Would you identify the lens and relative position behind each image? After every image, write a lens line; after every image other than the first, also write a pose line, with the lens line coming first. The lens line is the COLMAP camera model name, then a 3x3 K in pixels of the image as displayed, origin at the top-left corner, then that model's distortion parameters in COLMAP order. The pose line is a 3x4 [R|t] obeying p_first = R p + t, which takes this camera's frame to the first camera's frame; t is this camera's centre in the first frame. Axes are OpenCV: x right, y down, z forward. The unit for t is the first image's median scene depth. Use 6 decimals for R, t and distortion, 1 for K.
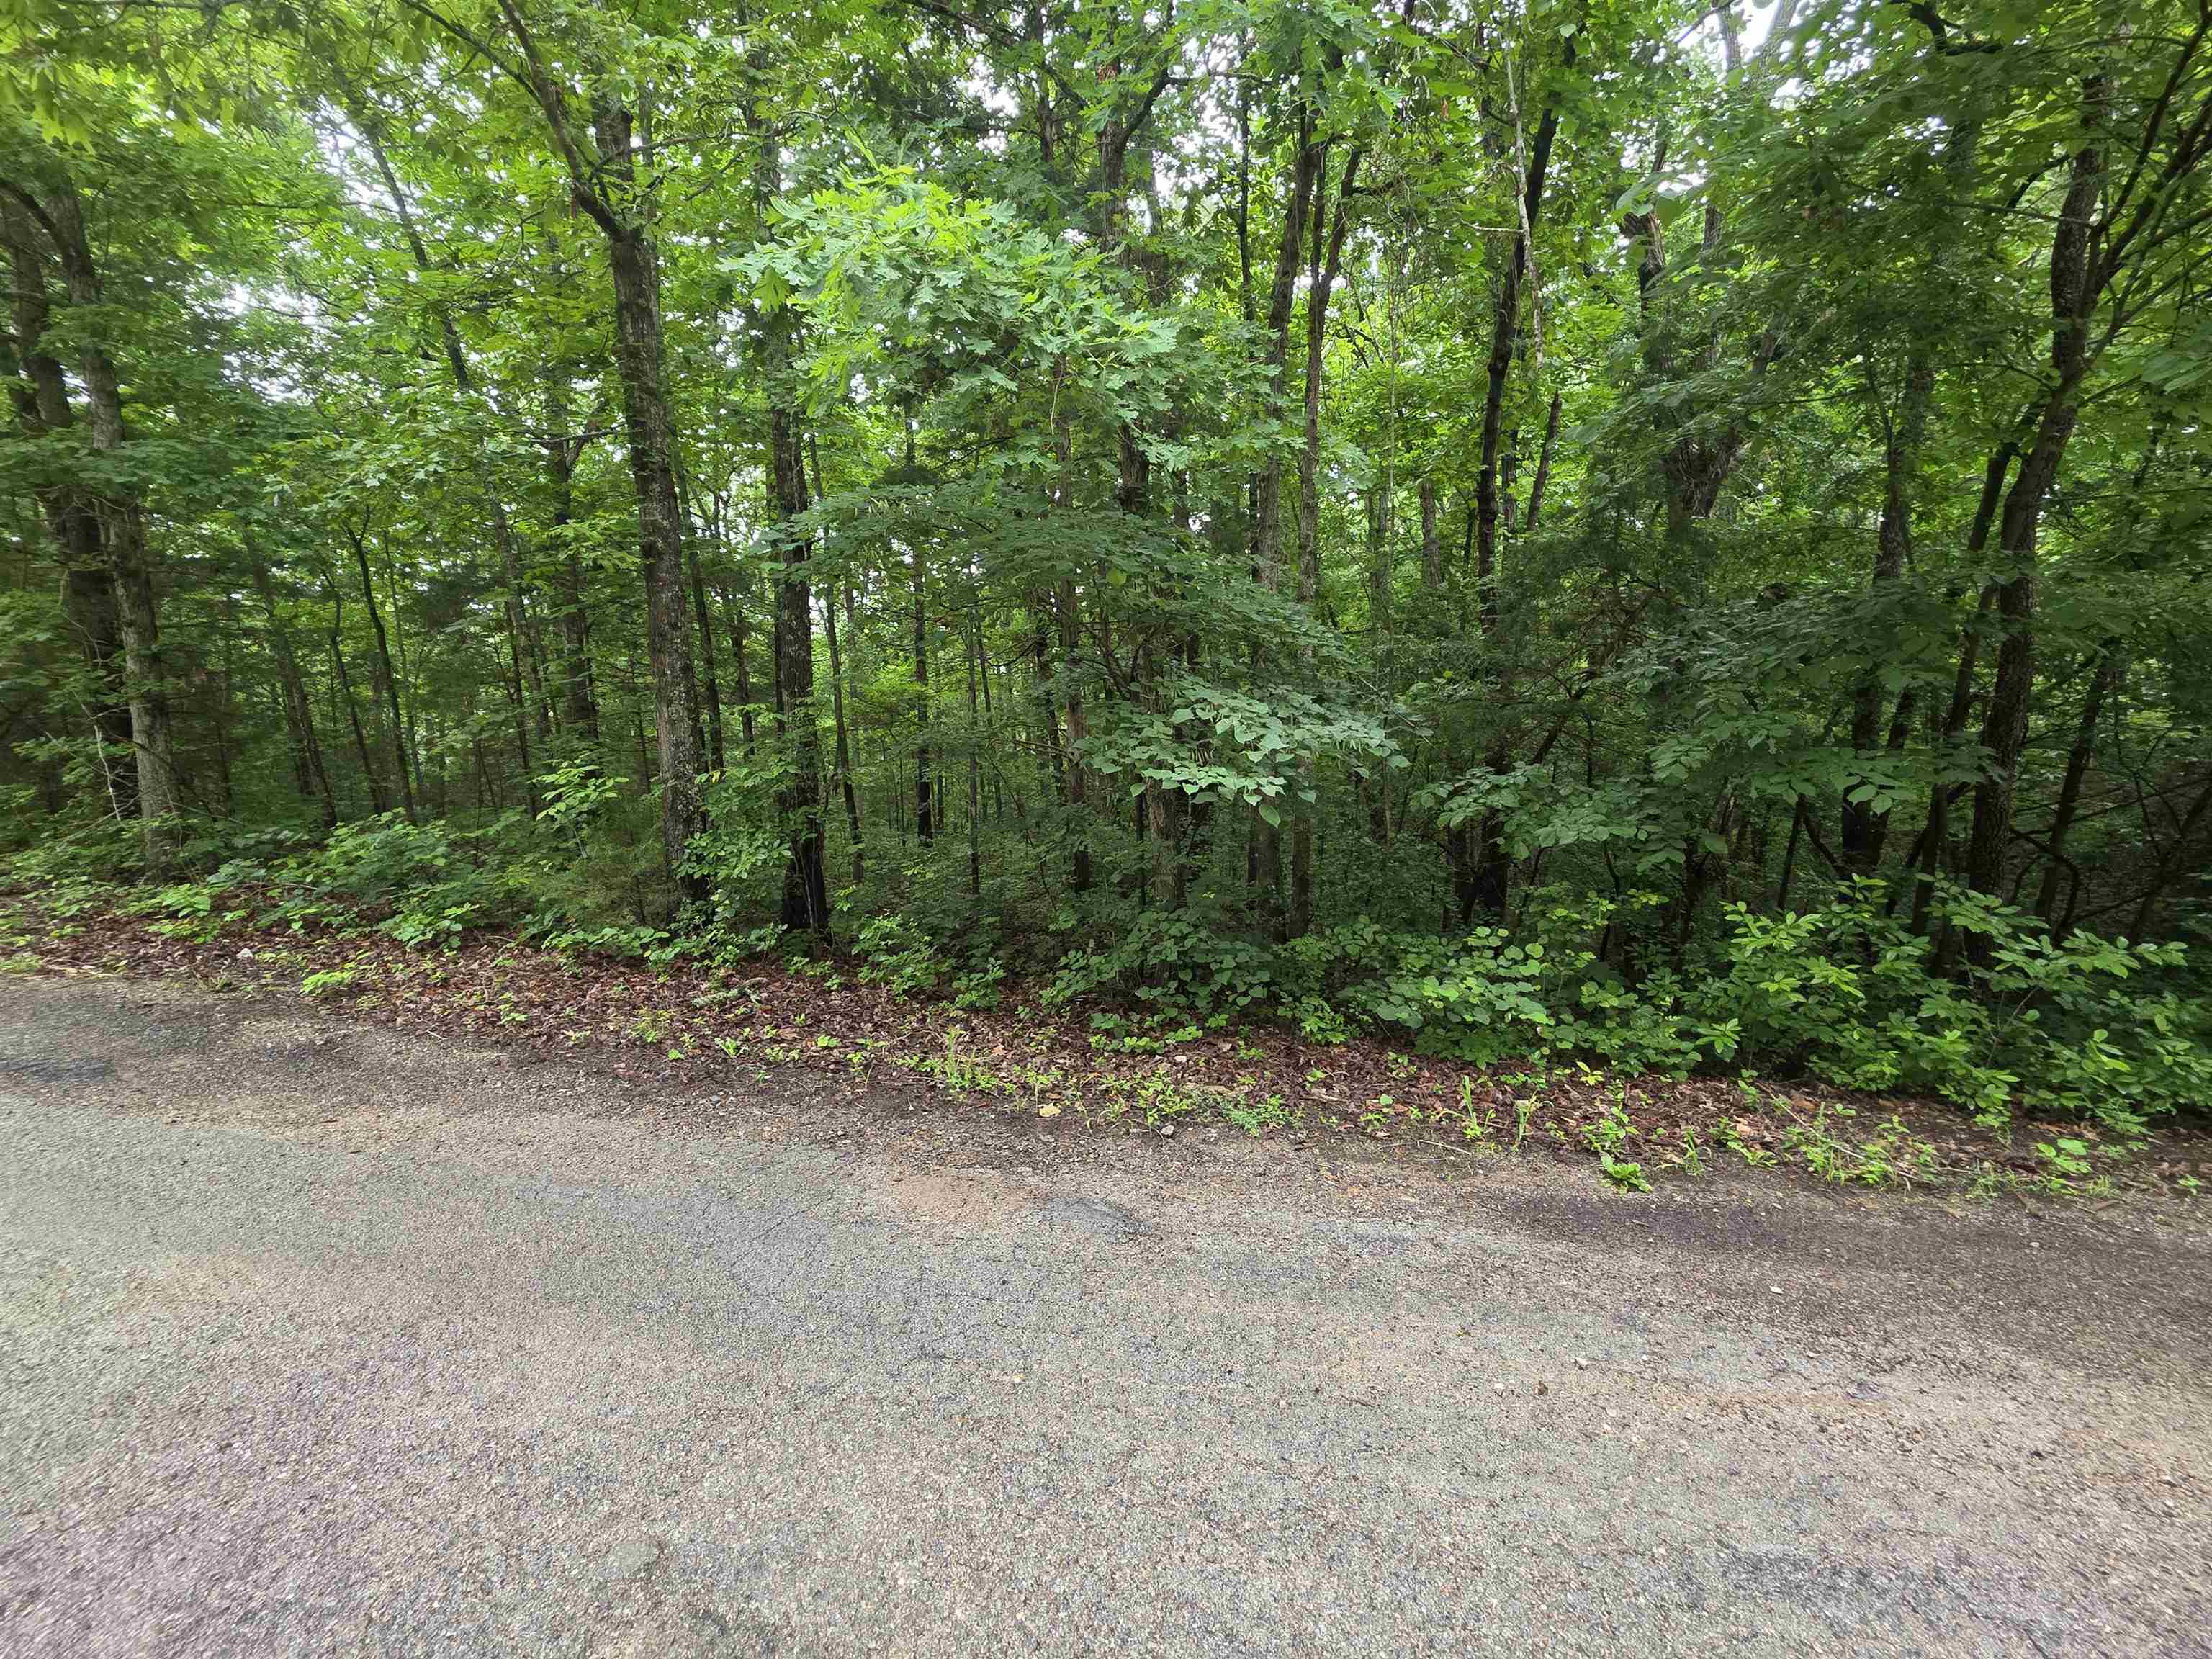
lens RADIAL K [[883.6, 0, 1105.7], [0, 883.6, 832.6], [0, 0, 1]] dist [0.001891, -0.000813]
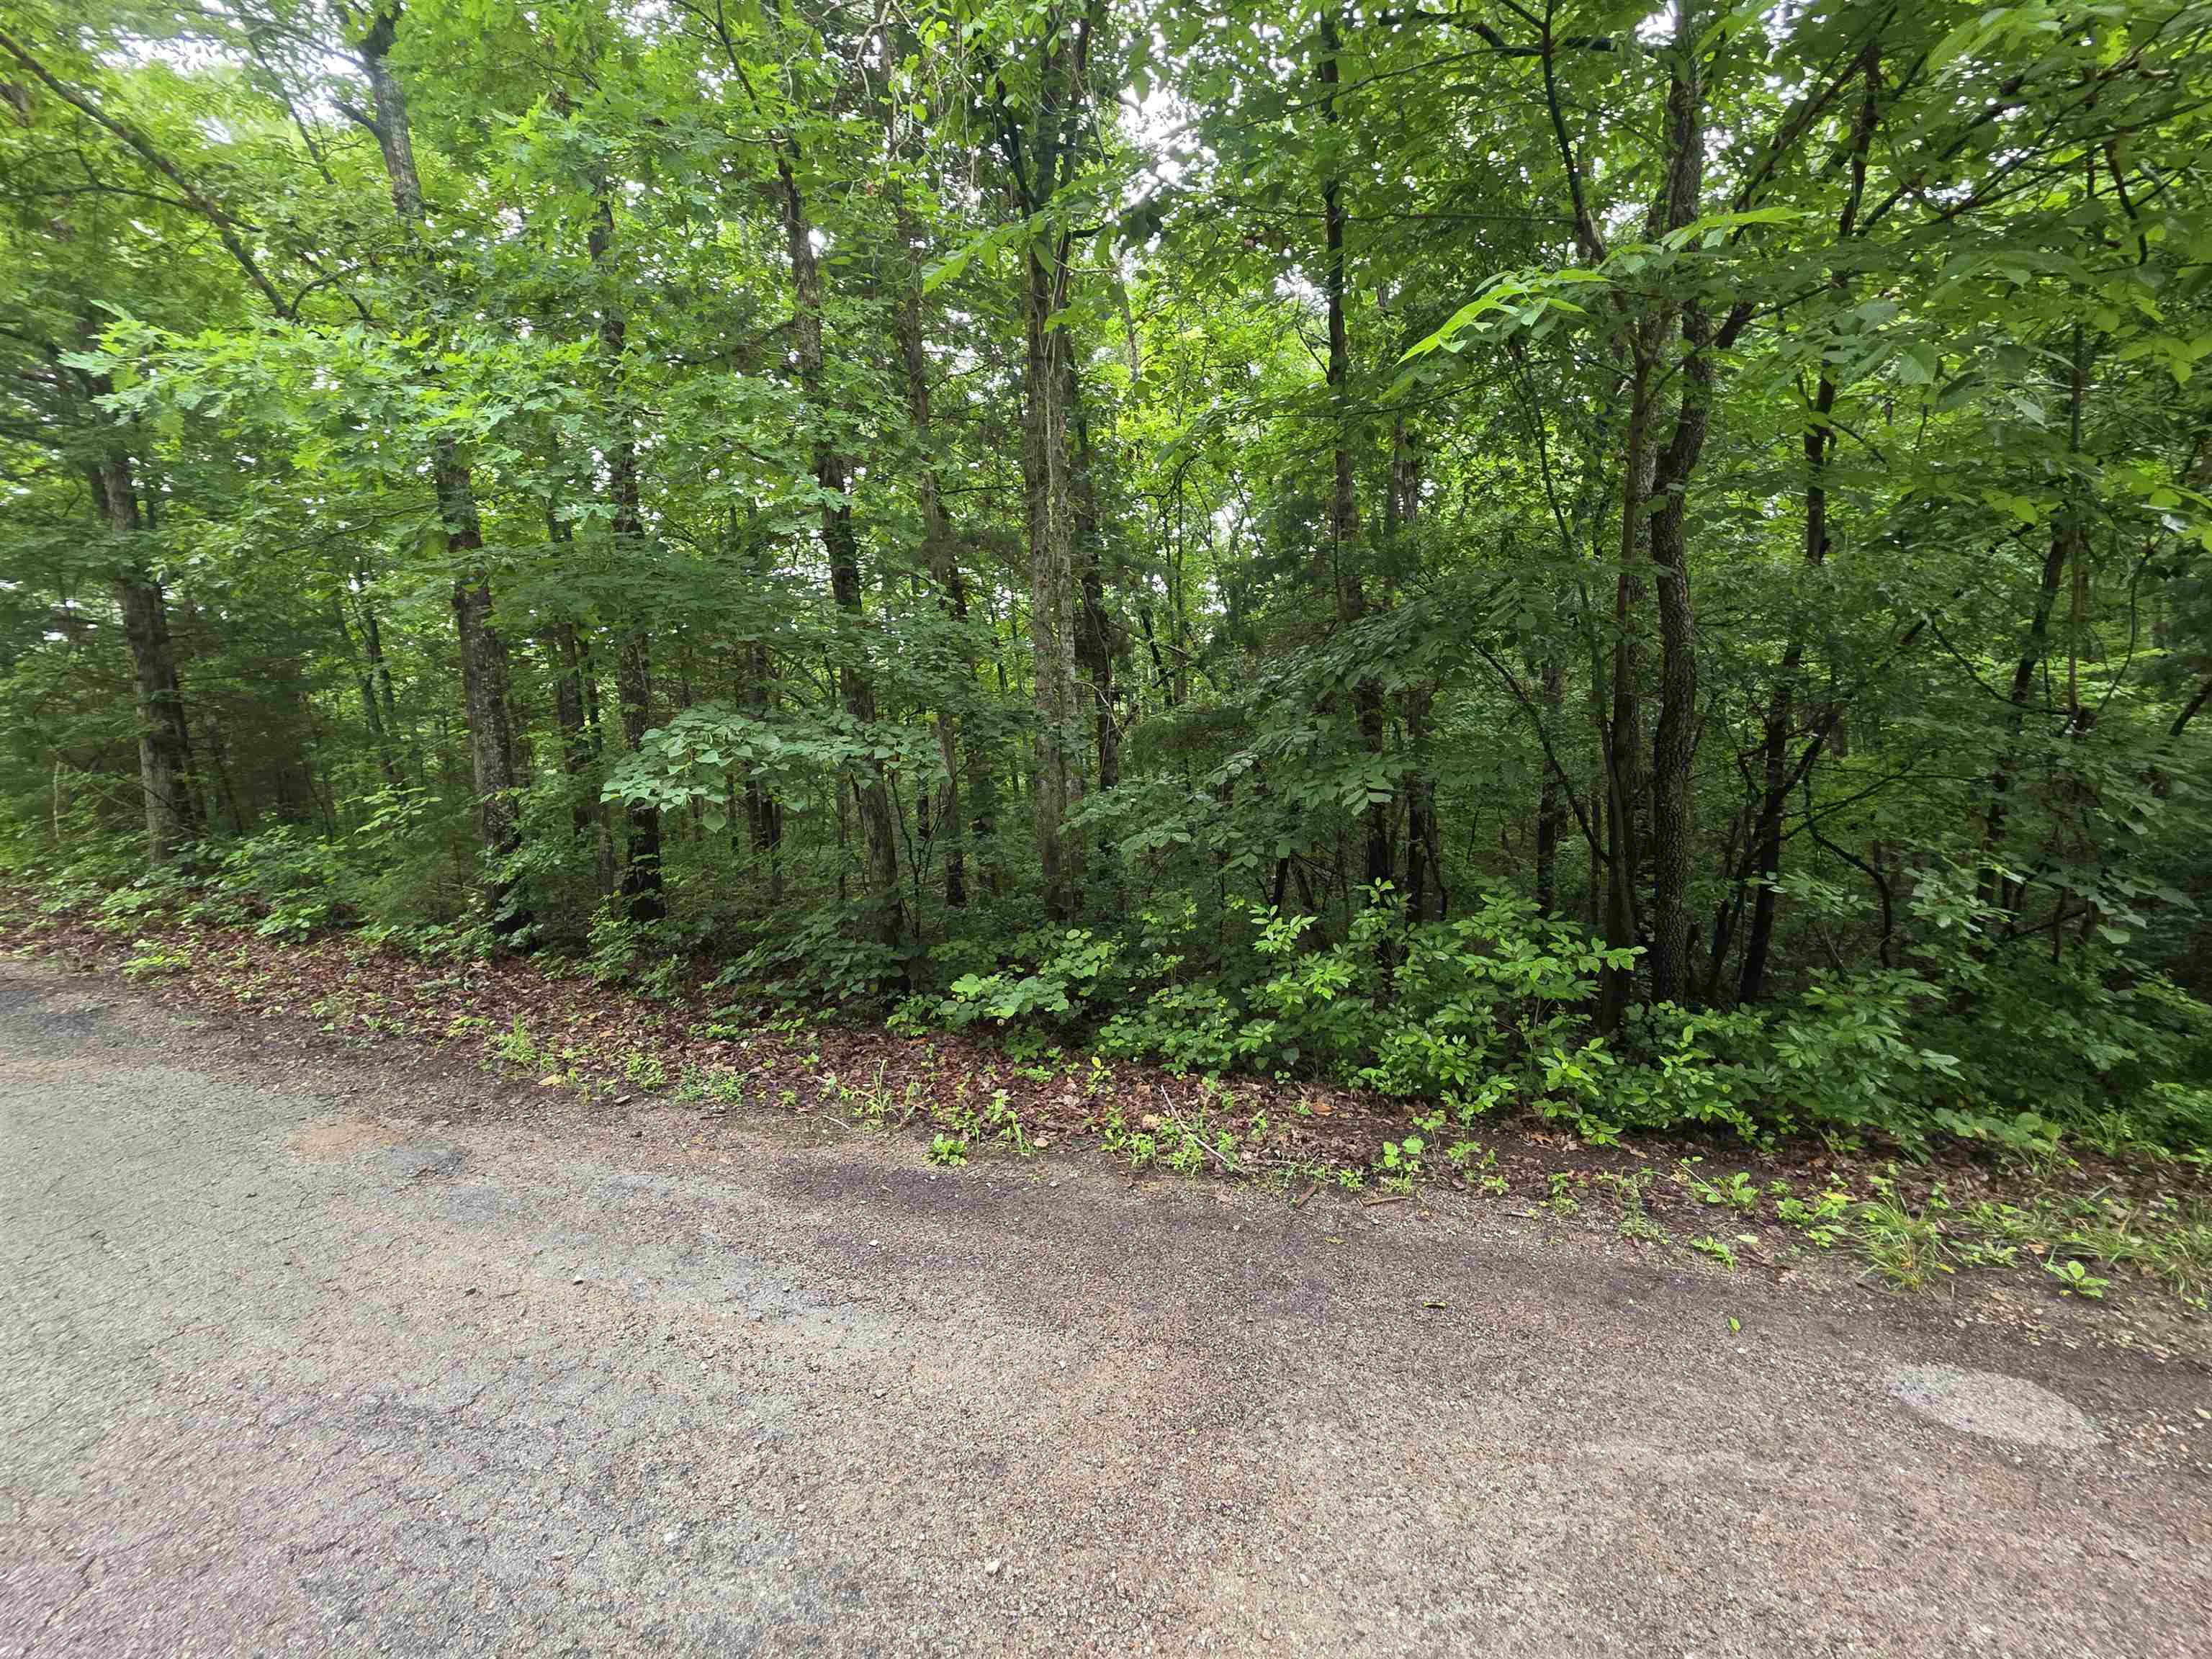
lens RADIAL K [[894.4, 0, 1107.9], [0, 894.4, 824.2], [0, 0, 1]] dist [0.001200, -0.000254]
pose [[0.988481, -0.008423, -0.151112, 0.644589], [0.004760, 0.999686, -0.024587, 0.007139], [0.151272, 0.023585, 0.988211, -0.054602]]
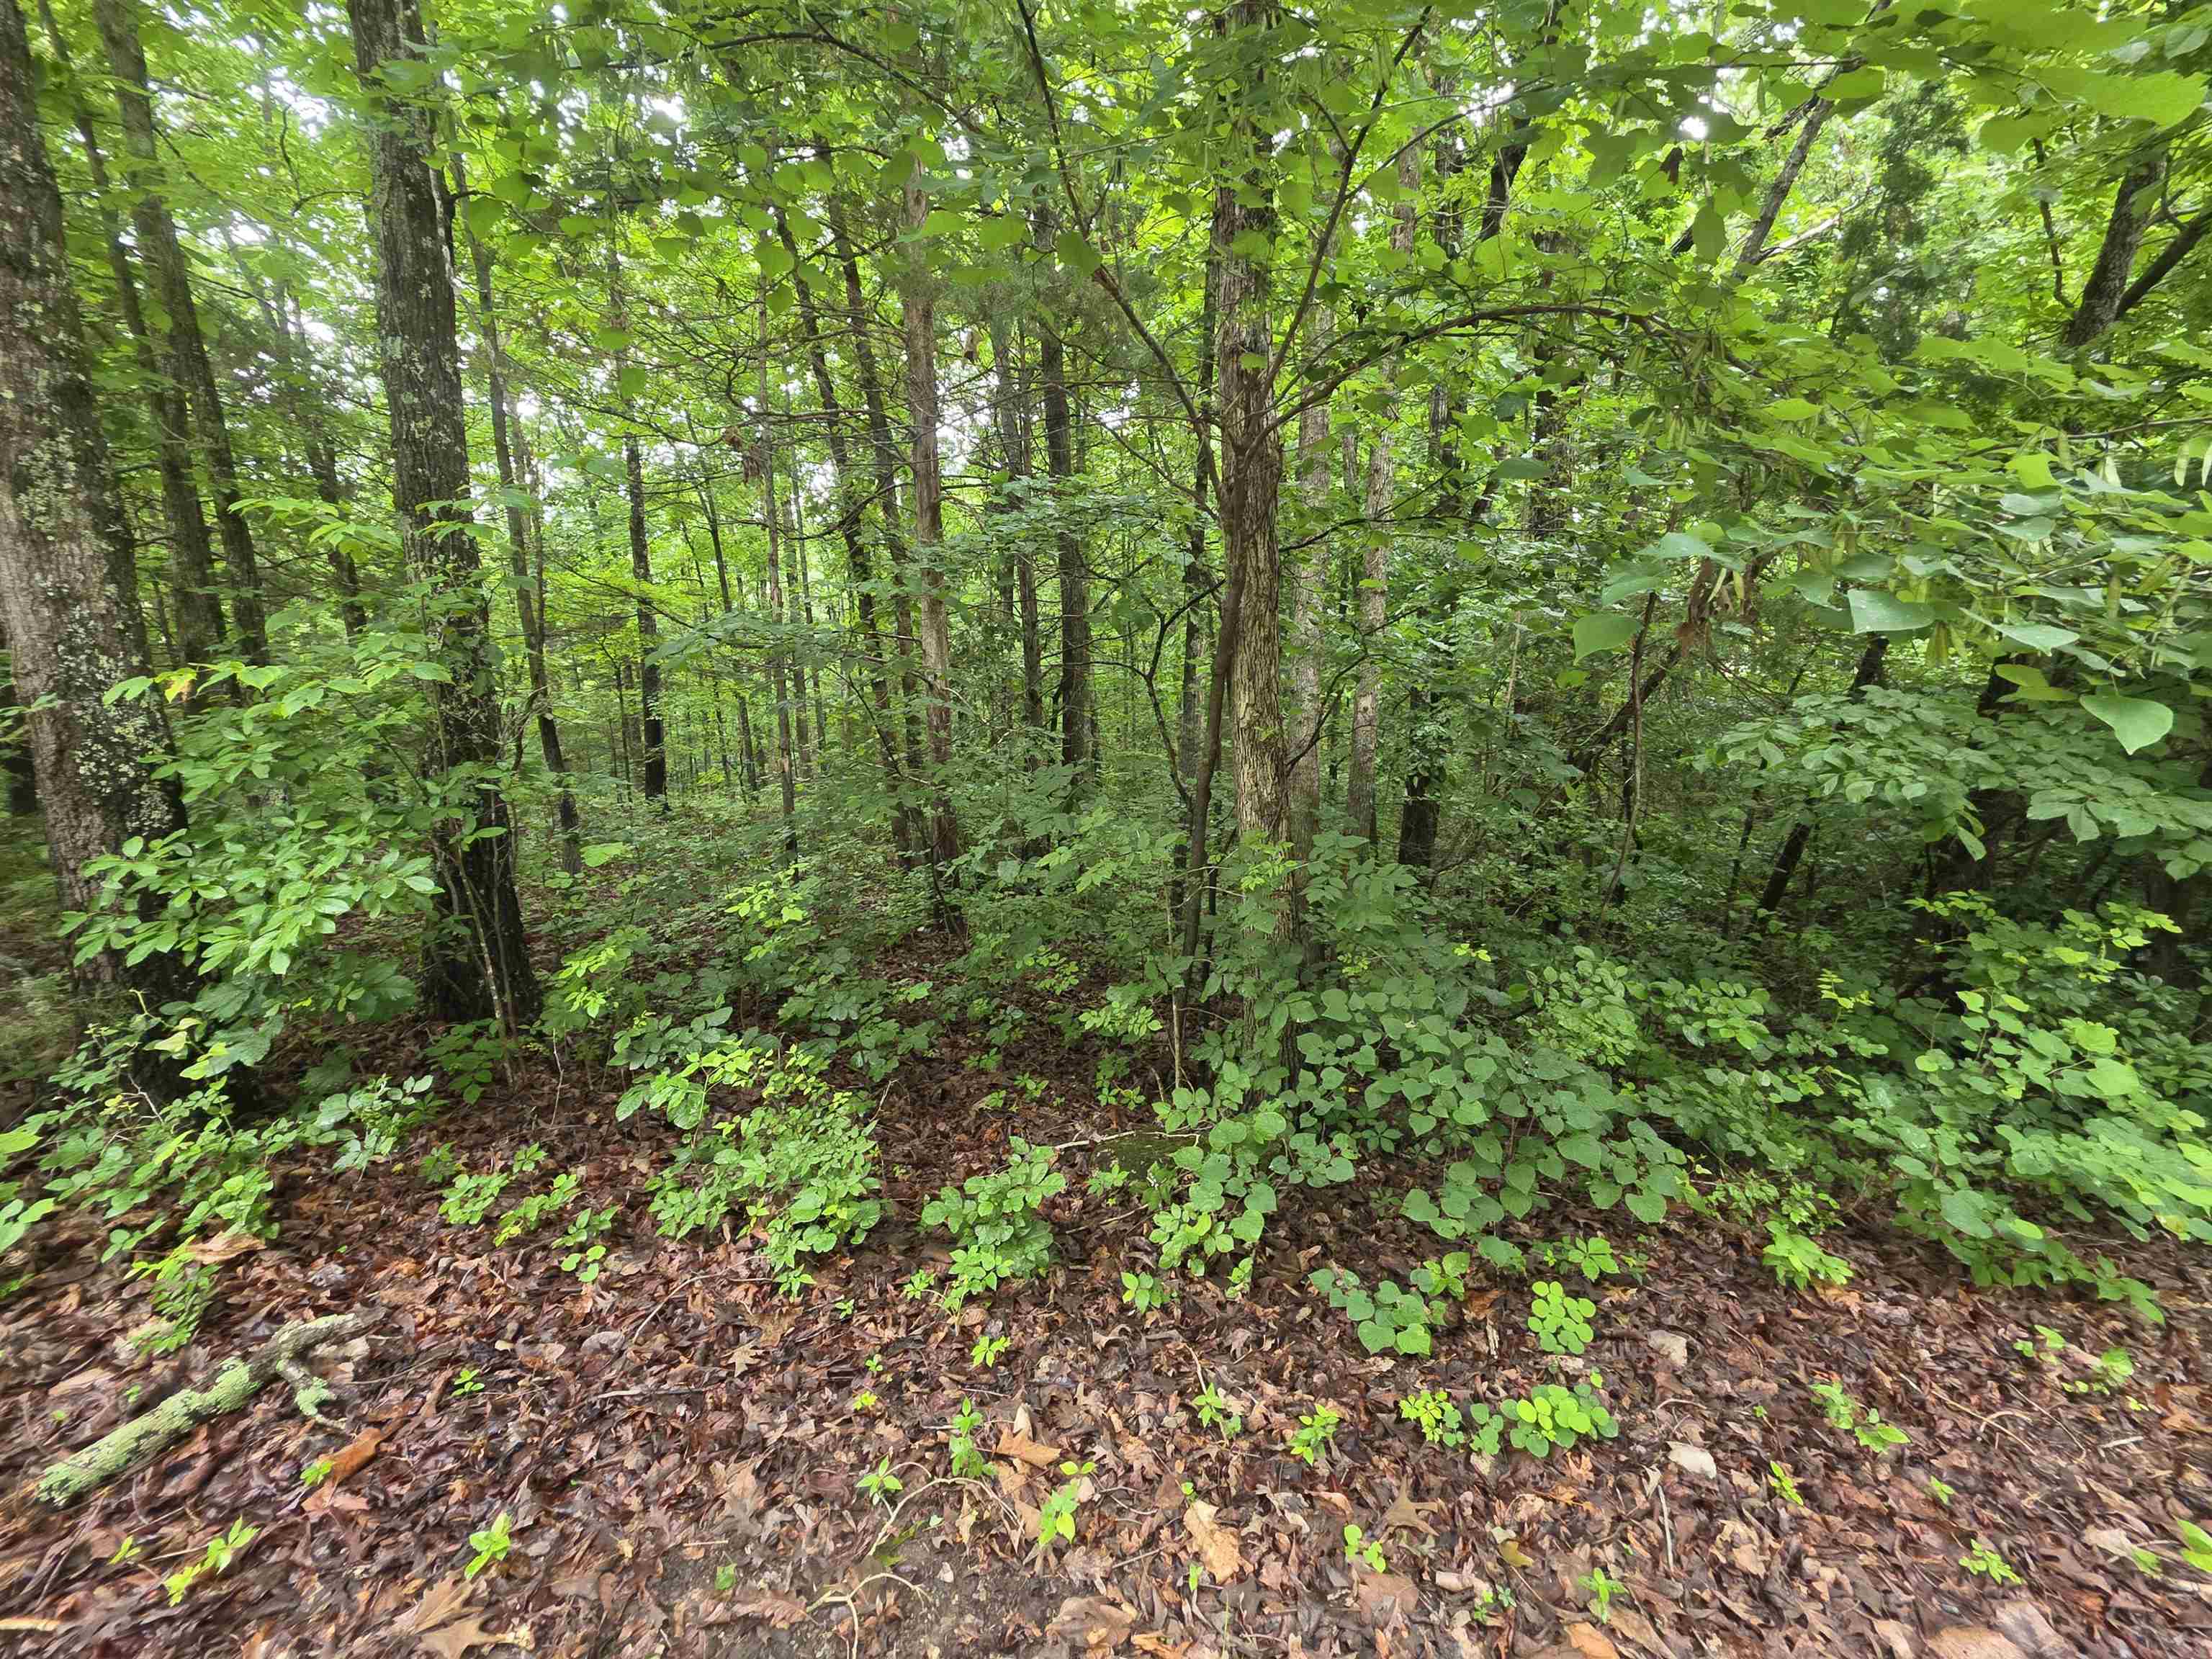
lens RADIAL K [[881.7, 0, 1107.7], [0, 881.7, 832.3], [0, 0, 1]] dist [0.002685, -0.000712]
pose [[0.954744, -0.025071, 0.296369, -0.224654], [0.006418, 0.997945, 0.063747, -0.029280], [-0.297358, -0.058960, 0.952944, 0.651511]]
